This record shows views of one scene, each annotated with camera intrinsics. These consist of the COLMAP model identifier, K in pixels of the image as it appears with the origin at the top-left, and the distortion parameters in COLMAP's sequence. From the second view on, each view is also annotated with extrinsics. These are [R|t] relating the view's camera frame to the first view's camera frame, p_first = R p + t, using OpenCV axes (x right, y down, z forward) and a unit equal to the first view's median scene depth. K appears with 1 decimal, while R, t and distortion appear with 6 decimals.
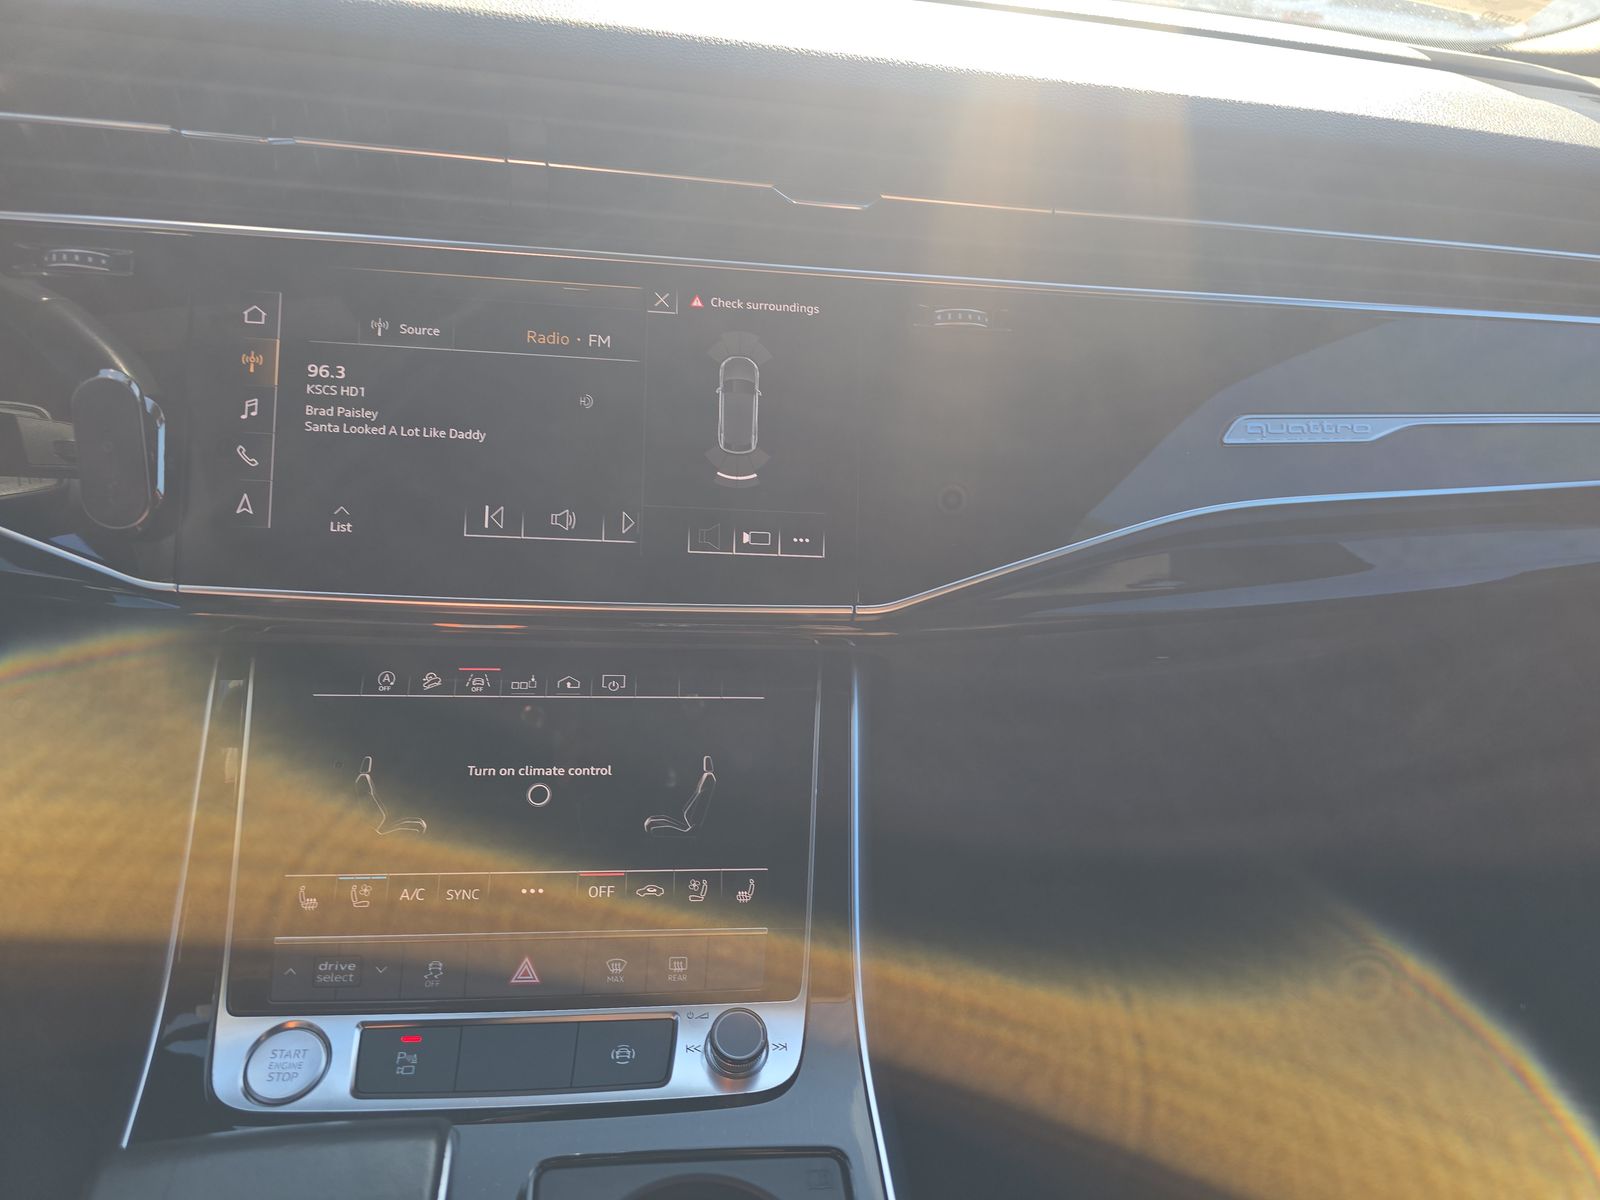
lens RADIAL K [[1066.0, 0, 796.3], [0, 1066.0, 602.4], [0, 0, 1]] dist [-0.010789, -0.012419]
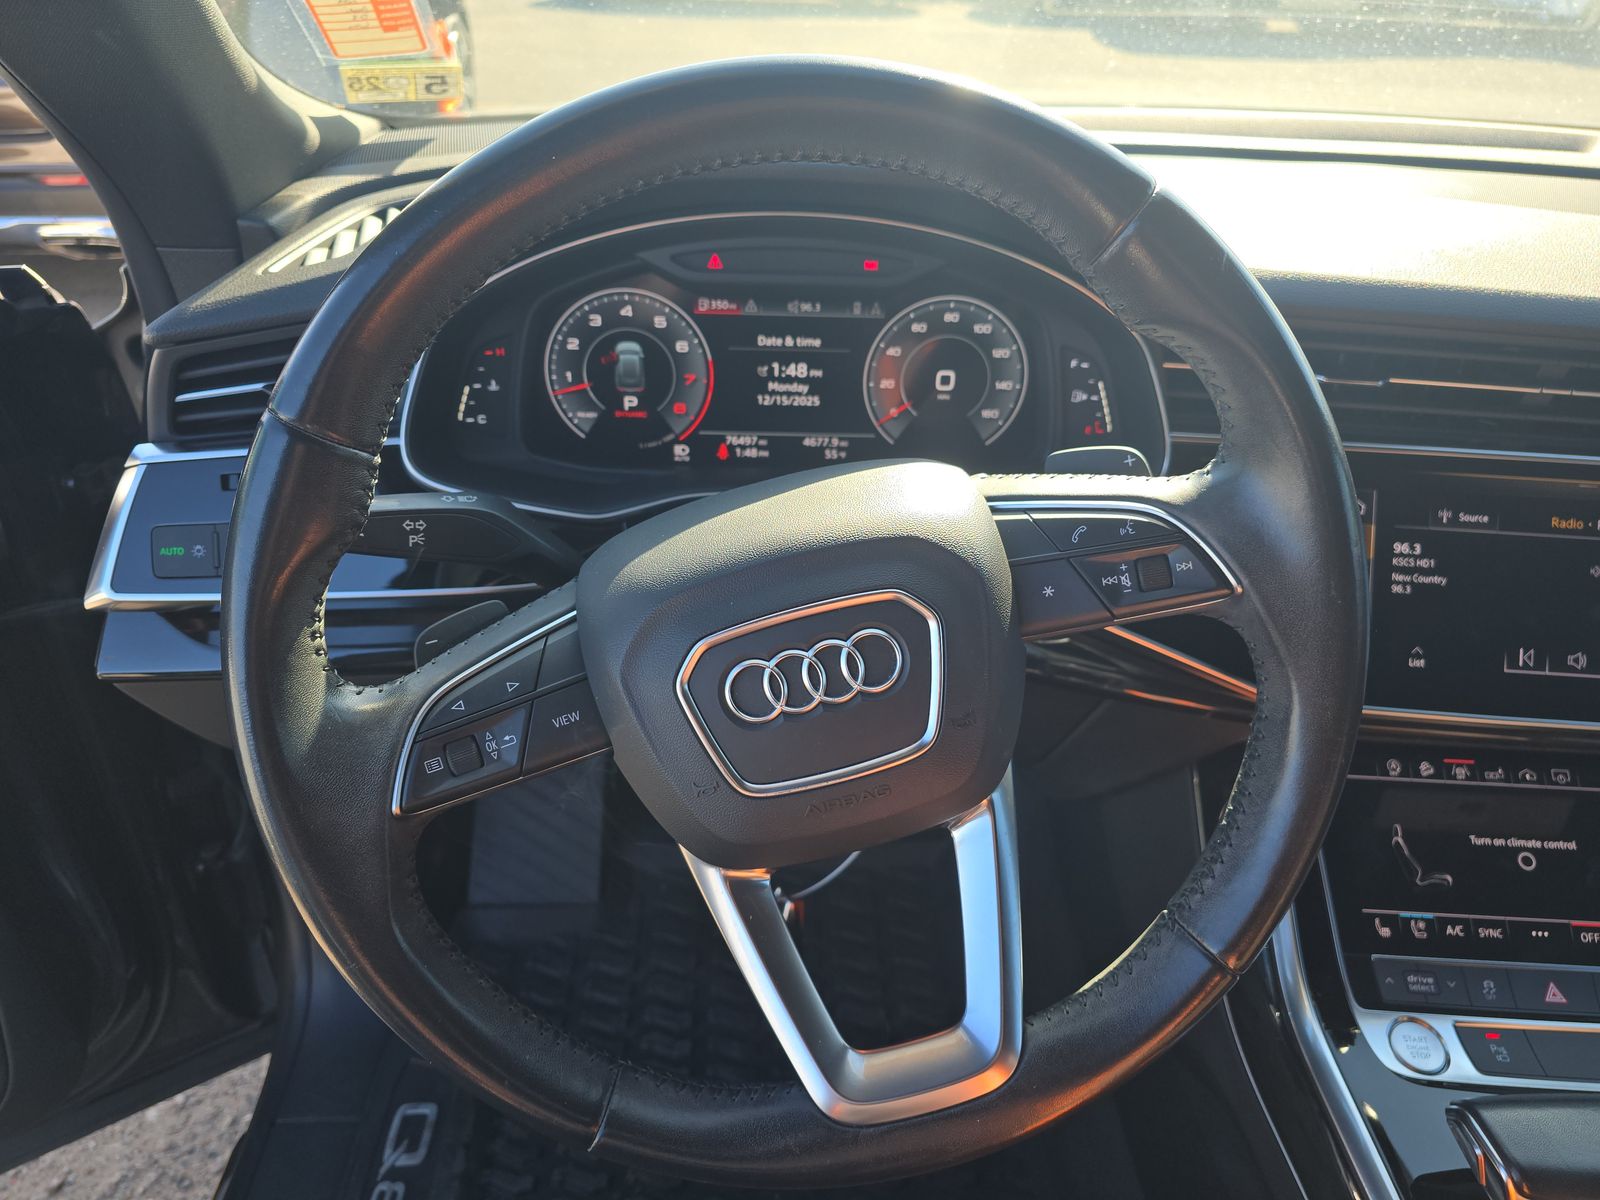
lens RADIAL K [[1066.0, 0, 806.0], [0, 1066.0, 608.5], [0, 0, 1]] dist [-0.010789, -0.012419]
pose [[0.981479, 0.033920, -0.188544, -0.928485], [-0.030365, 0.999303, 0.021713, -0.143510], [0.189150, -0.015586, 0.981825, -0.488165]]
